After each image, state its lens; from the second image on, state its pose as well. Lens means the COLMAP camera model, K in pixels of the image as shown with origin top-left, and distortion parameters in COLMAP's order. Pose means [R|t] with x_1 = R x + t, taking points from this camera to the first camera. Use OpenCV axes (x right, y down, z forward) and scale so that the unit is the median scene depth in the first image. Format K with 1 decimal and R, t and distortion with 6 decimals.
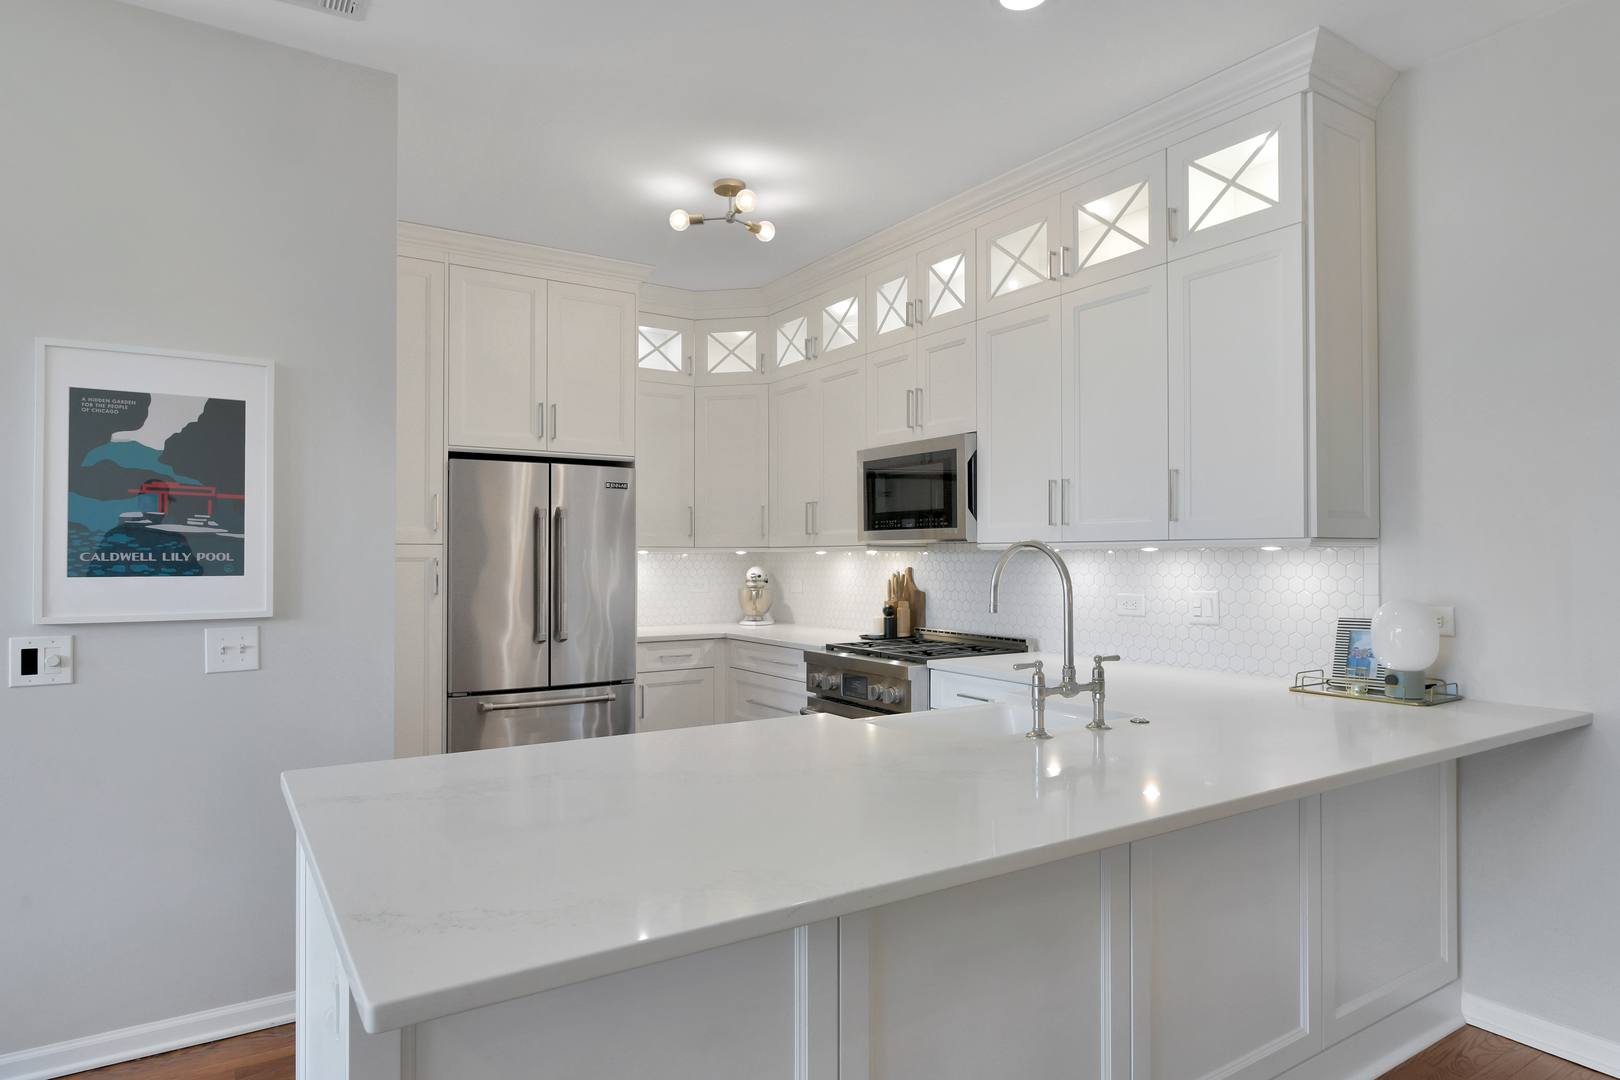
lens RADIAL K [[939.7, 0, 812.8], [0, 939.7, 544.4], [0, 0, 1]] dist [-0.015349, 0.004823]
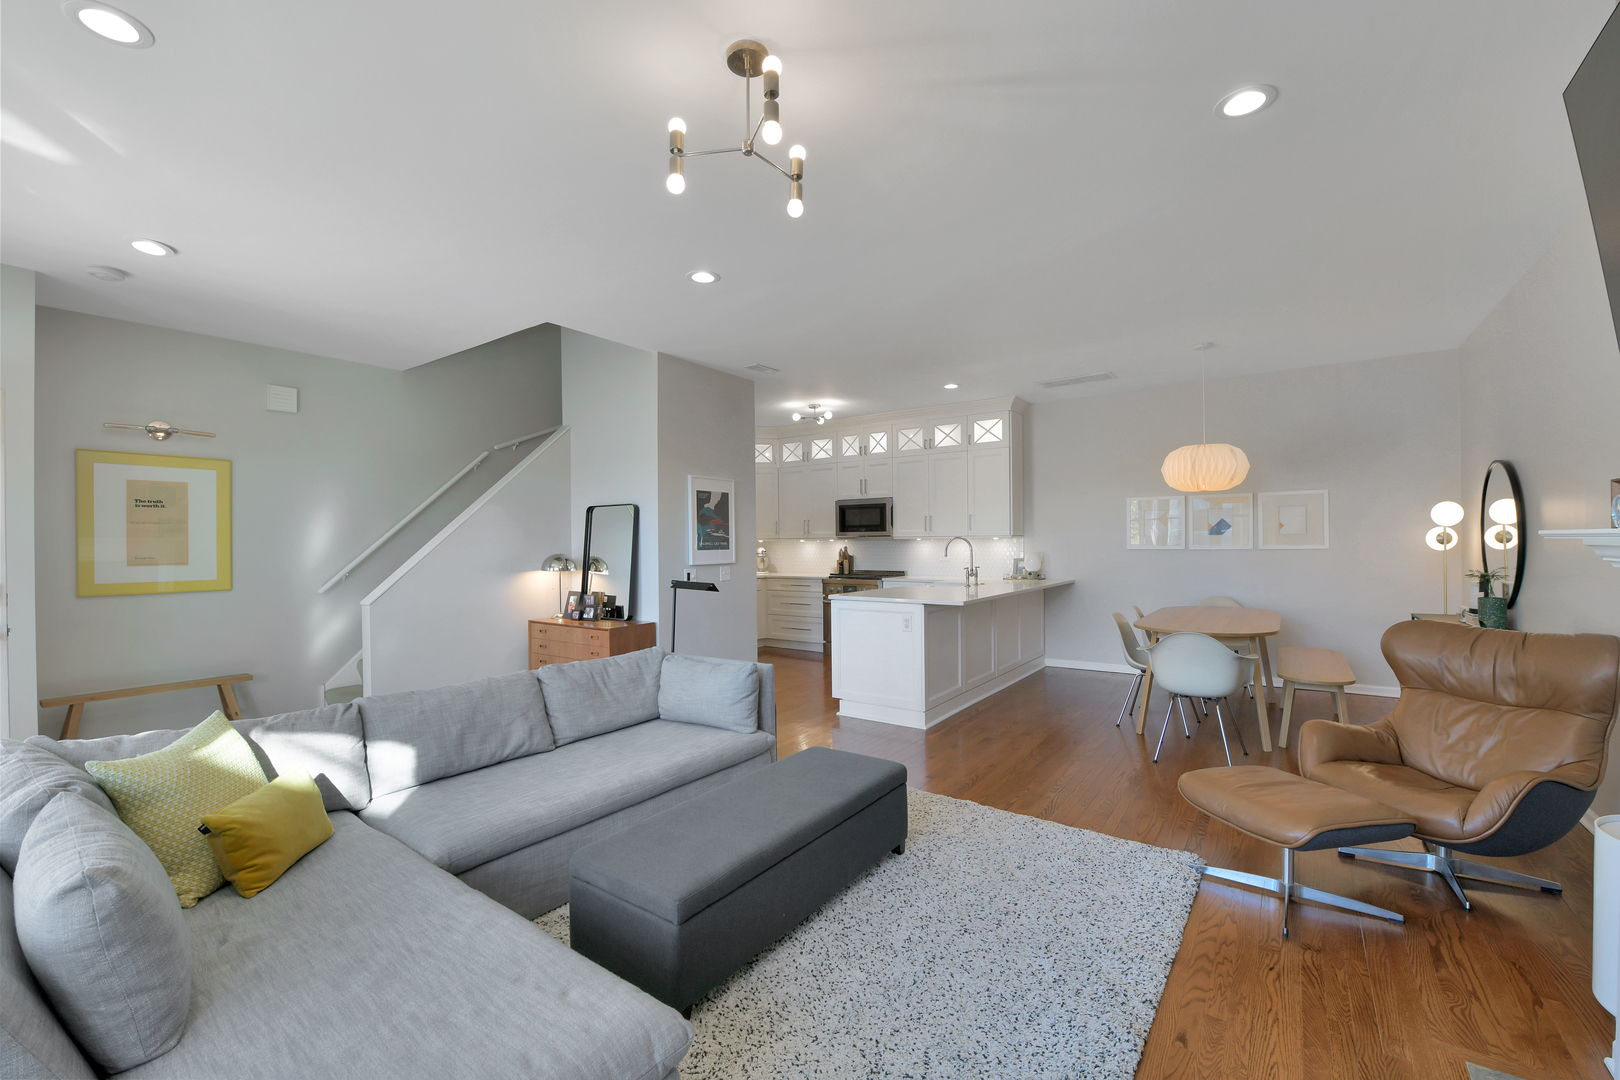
lens RADIAL K [[667.9, 0, 808.9], [0, 667.9, 545.5], [0, 0, 1]] dist [-0.018452, -0.001374]
pose [[0.933268, -0.010434, 0.359028, -0.748043], [0.004454, 0.999837, 0.017480, -0.011414], [-0.359152, -0.014714, 0.933163, -0.747502]]
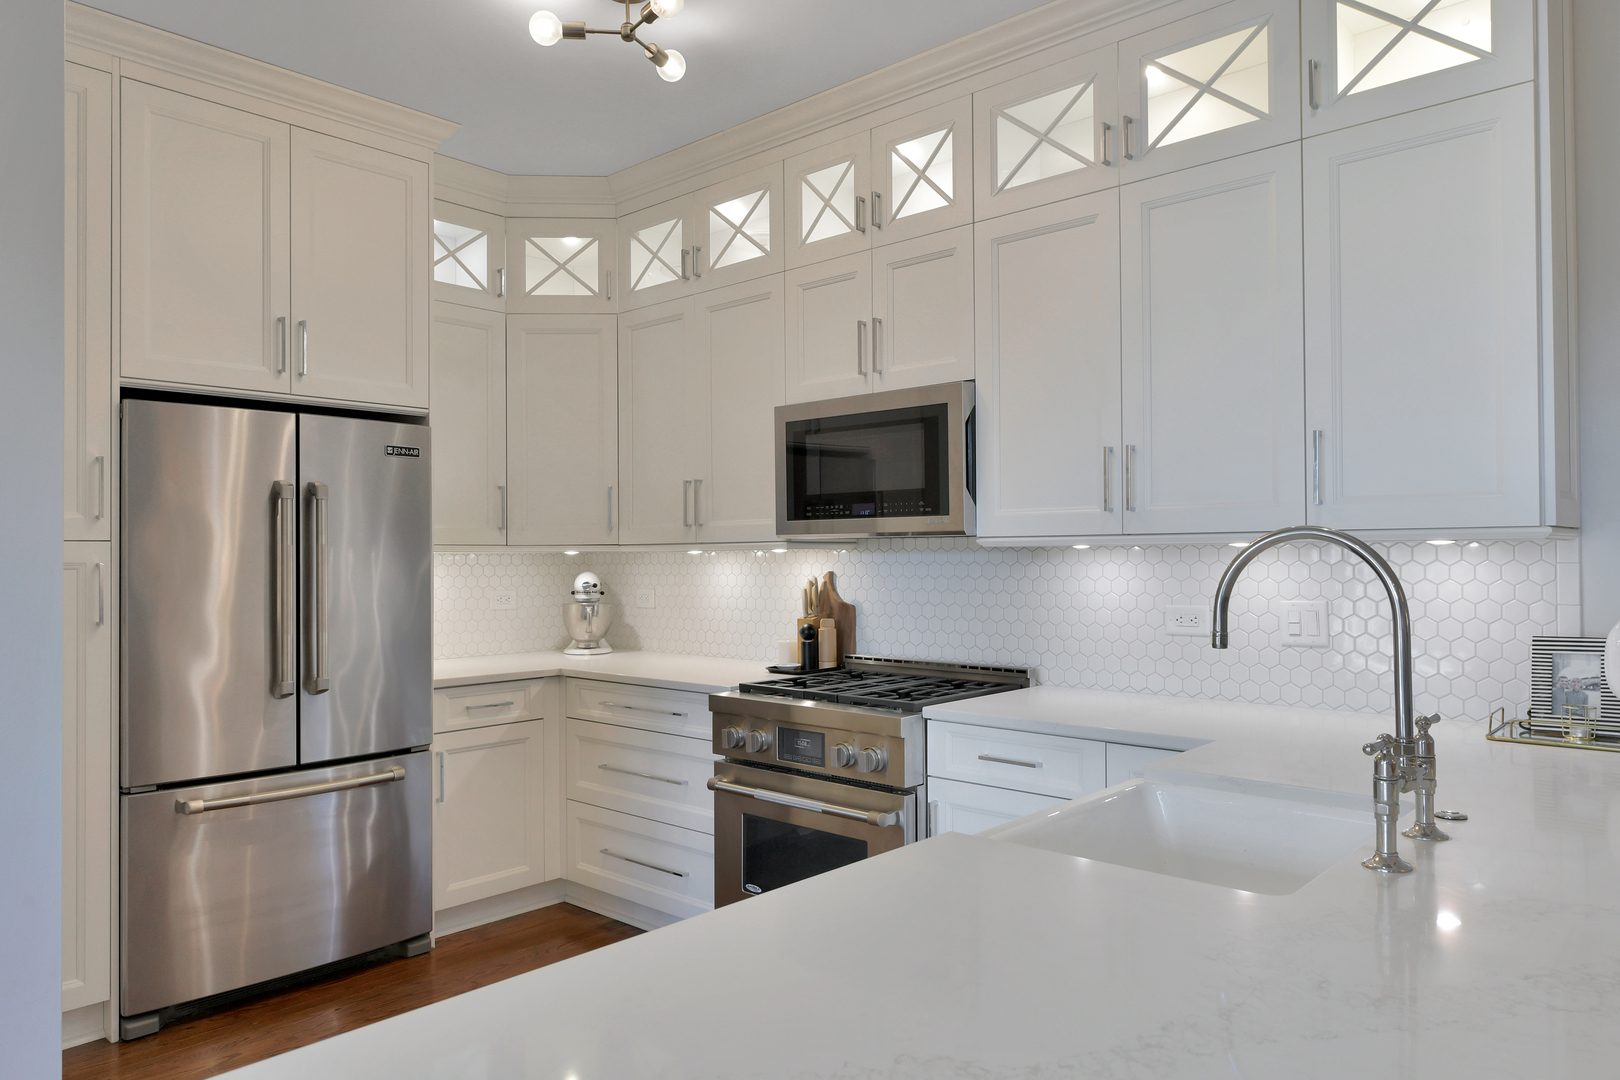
lens RADIAL K [[1084.3, 0, 811.1], [0, 1084.3, 543.8], [0, 0, 1]] dist [0.017339, -0.013591]
pose [[0.968651, -0.003338, 0.248405, -0.143242], [0.003173, 0.999994, 0.001063, 0.002279], [-0.248407, -0.000242, 0.968656, 0.226914]]
